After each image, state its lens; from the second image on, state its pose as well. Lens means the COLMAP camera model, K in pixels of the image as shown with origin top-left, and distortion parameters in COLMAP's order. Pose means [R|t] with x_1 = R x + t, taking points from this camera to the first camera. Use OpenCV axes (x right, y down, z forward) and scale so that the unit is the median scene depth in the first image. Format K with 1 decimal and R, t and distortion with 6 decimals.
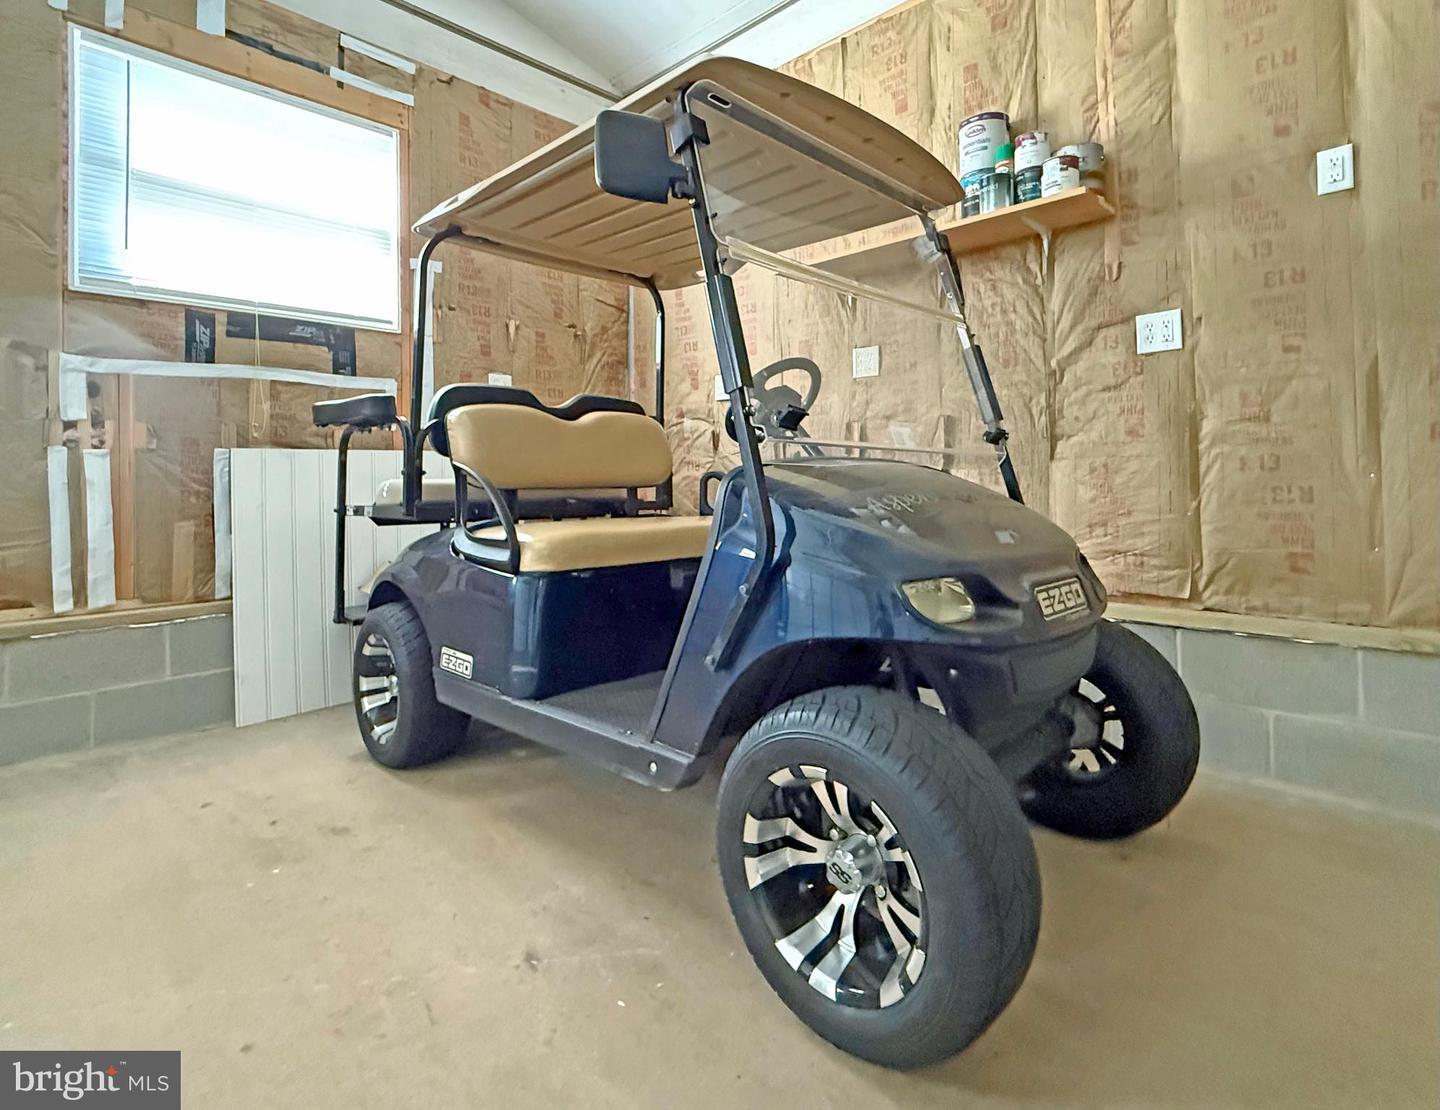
lens RADIAL K [[733.9, 0, 724.4], [0, 733.9, 460.4], [0, 0, 1]] dist [-0.001820, -0.000016]
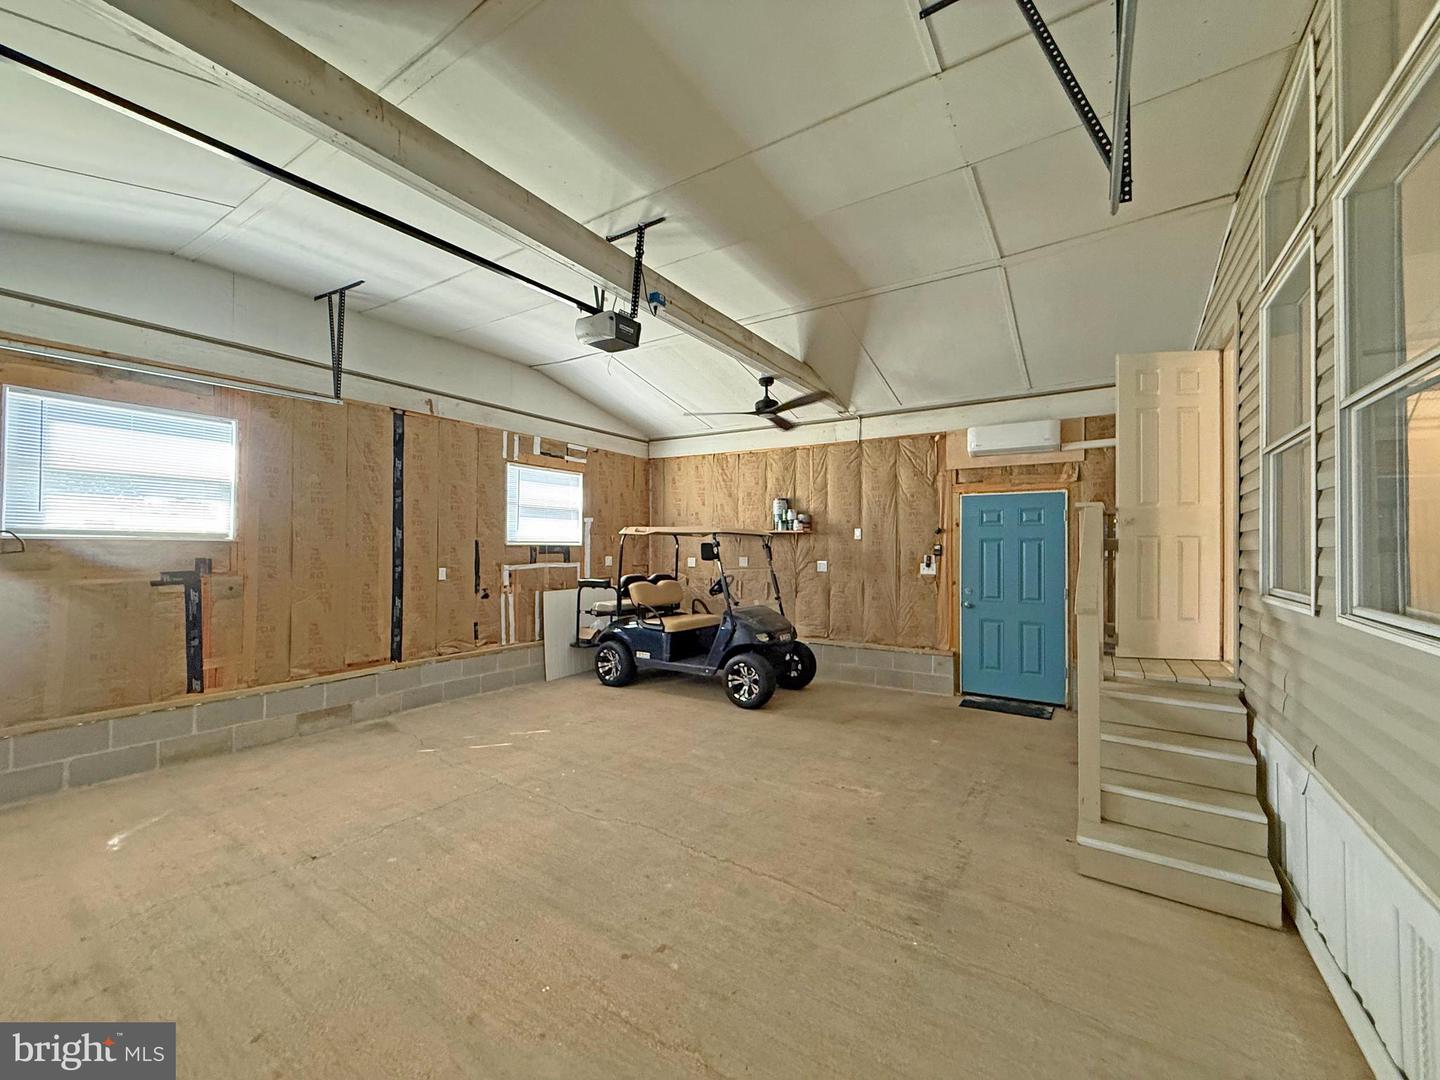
lens RADIAL K [[573.7, 0, 722.7], [0, 573.7, 539.7], [0, 0, 1]] dist [-0.000572, 0.000804]
pose [[0.980557, 0.022473, 0.194942, -0.471393], [-0.024159, 0.999688, 0.006274, -0.309241], [-0.194740, -0.010861, 0.980795, -1.739401]]
